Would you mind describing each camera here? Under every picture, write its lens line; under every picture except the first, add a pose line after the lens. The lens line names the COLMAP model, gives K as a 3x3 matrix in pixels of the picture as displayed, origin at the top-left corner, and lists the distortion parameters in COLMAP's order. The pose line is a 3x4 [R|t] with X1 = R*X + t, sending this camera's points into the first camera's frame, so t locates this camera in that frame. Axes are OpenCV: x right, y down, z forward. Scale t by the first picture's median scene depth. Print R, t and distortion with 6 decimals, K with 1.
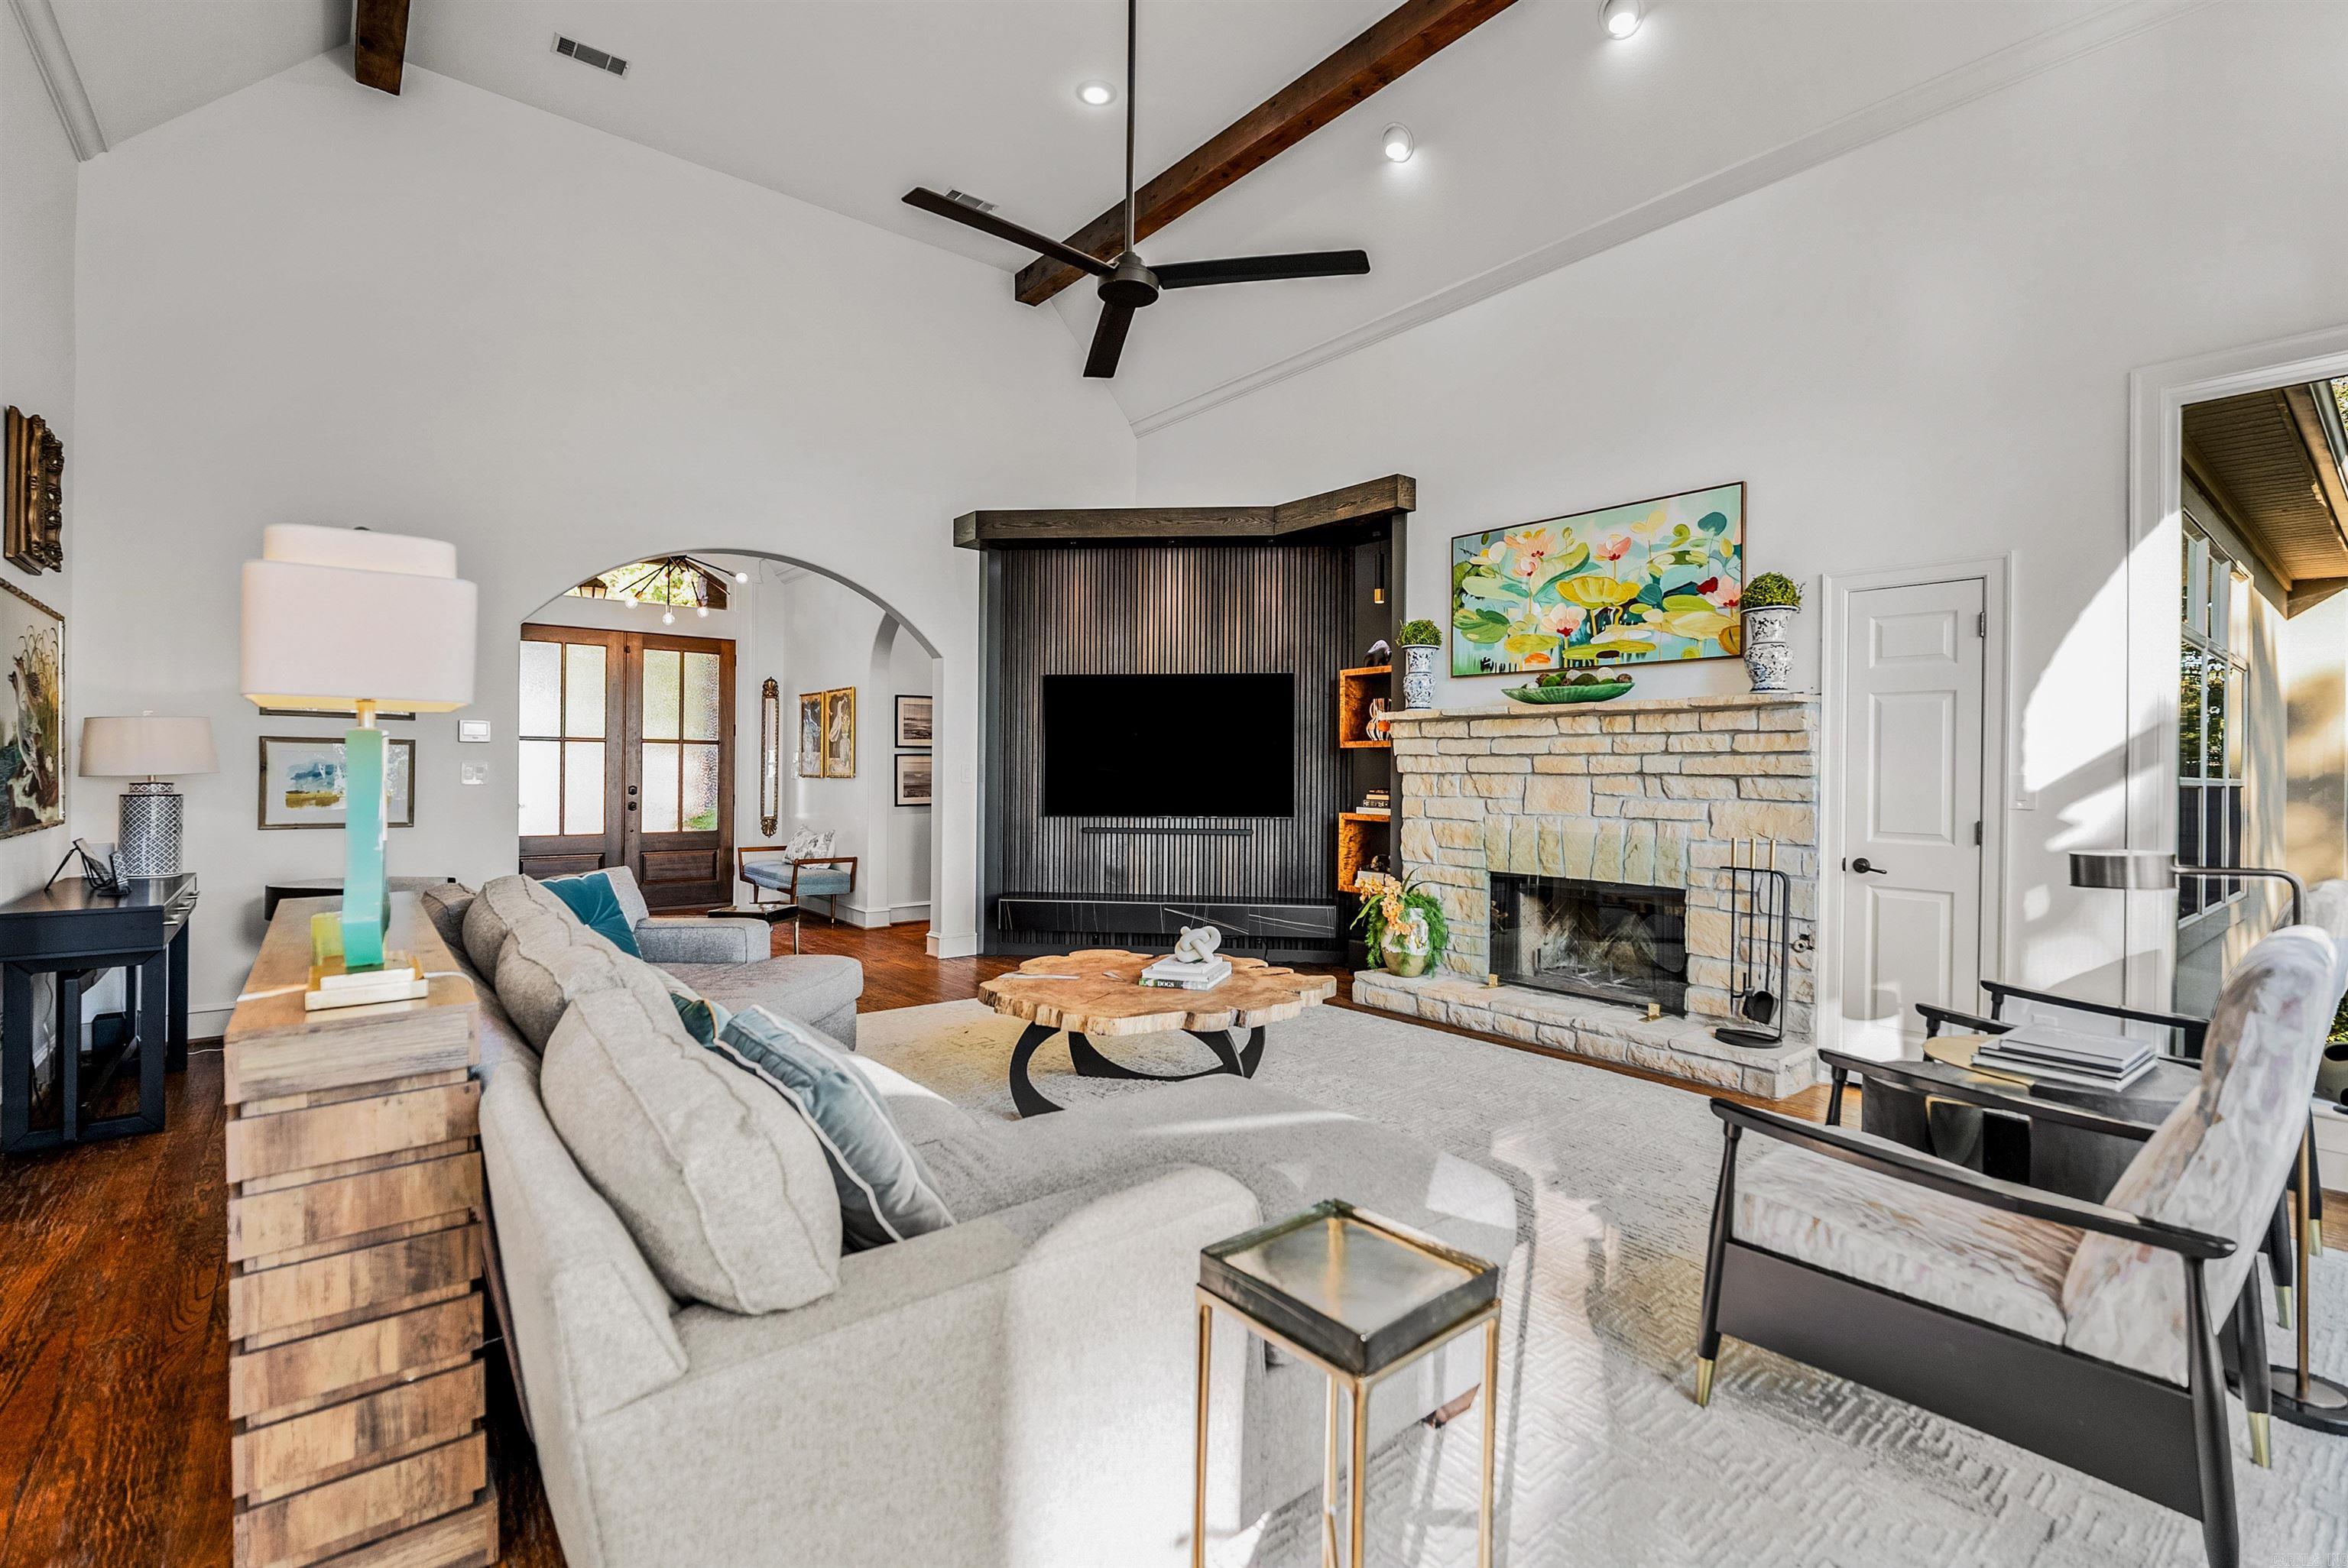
lens RADIAL K [[1046.5, 0, 1179.2], [0, 1046.5, 771.4], [0, 0, 1]] dist [-0.001255, -0.000571]
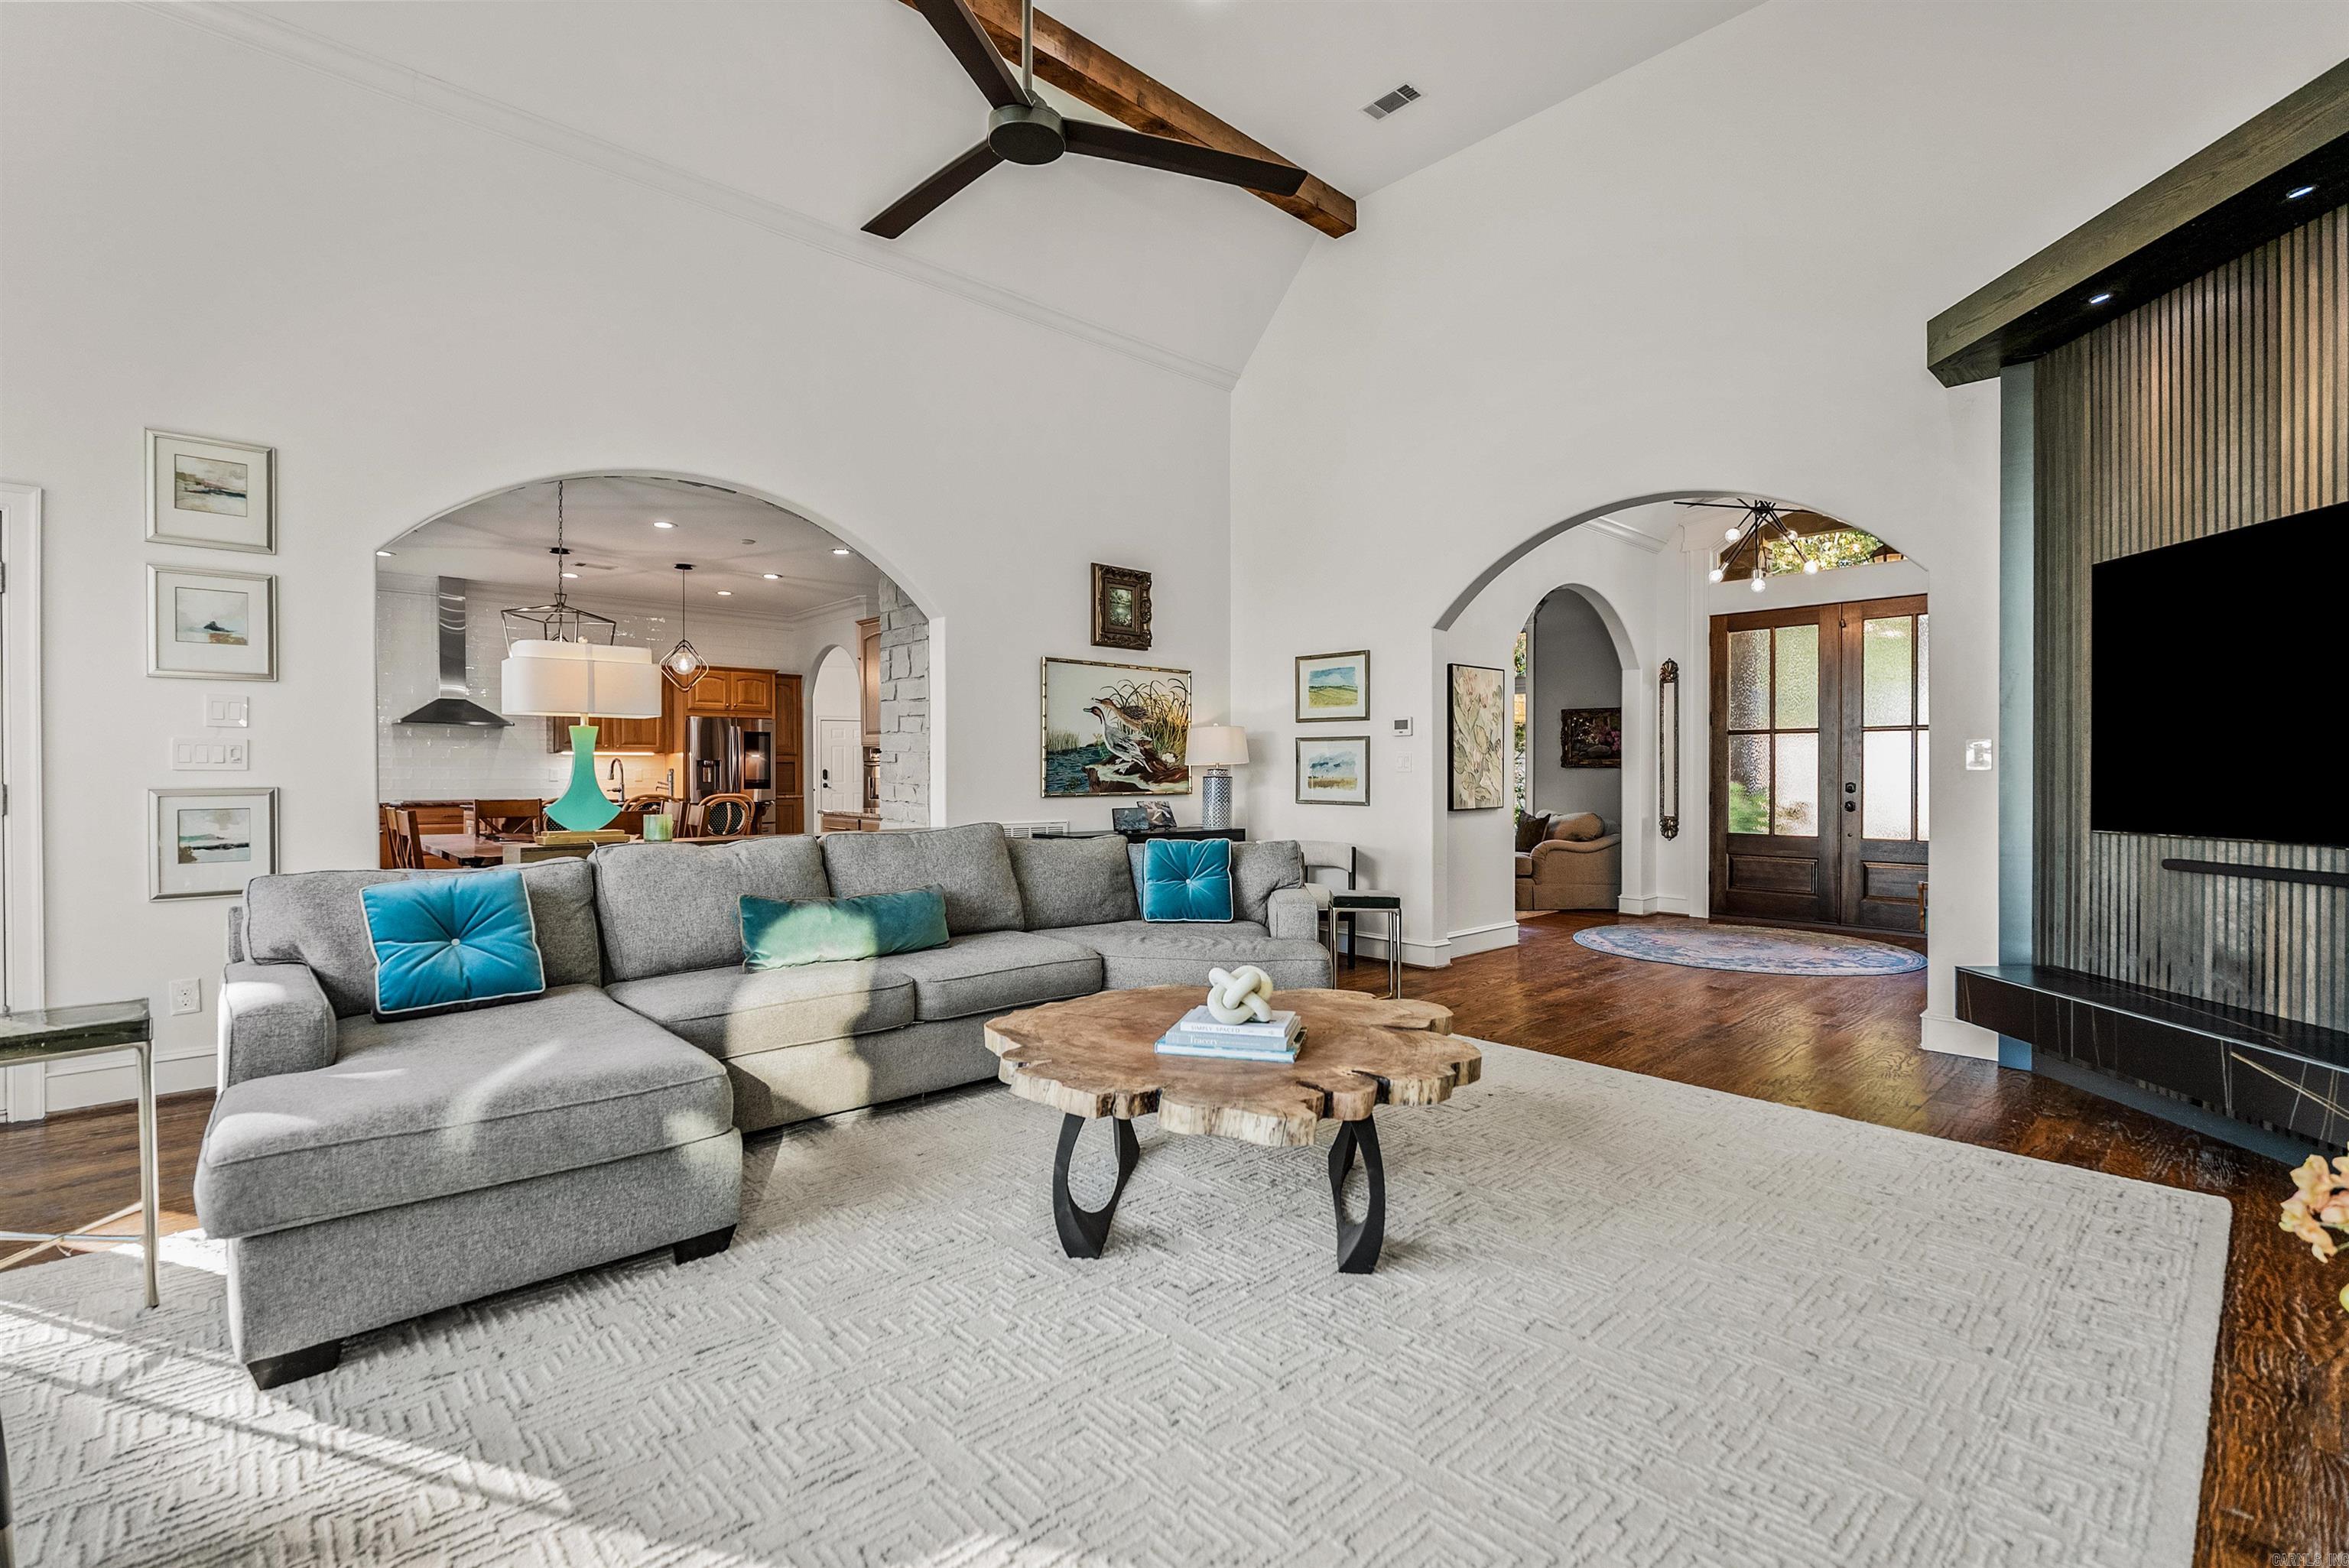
lens RADIAL K [[1047.0, 0, 1179.7], [0, 1047.0, 771.4], [0, 0, 1]] dist [-0.001255, -0.000571]
pose [[0.074427, -0.010919, -0.997167, 0.501259], [-0.002256, 0.999936, -0.011117, 0.026890], [0.997224, 0.003077, 0.074398, 0.692456]]
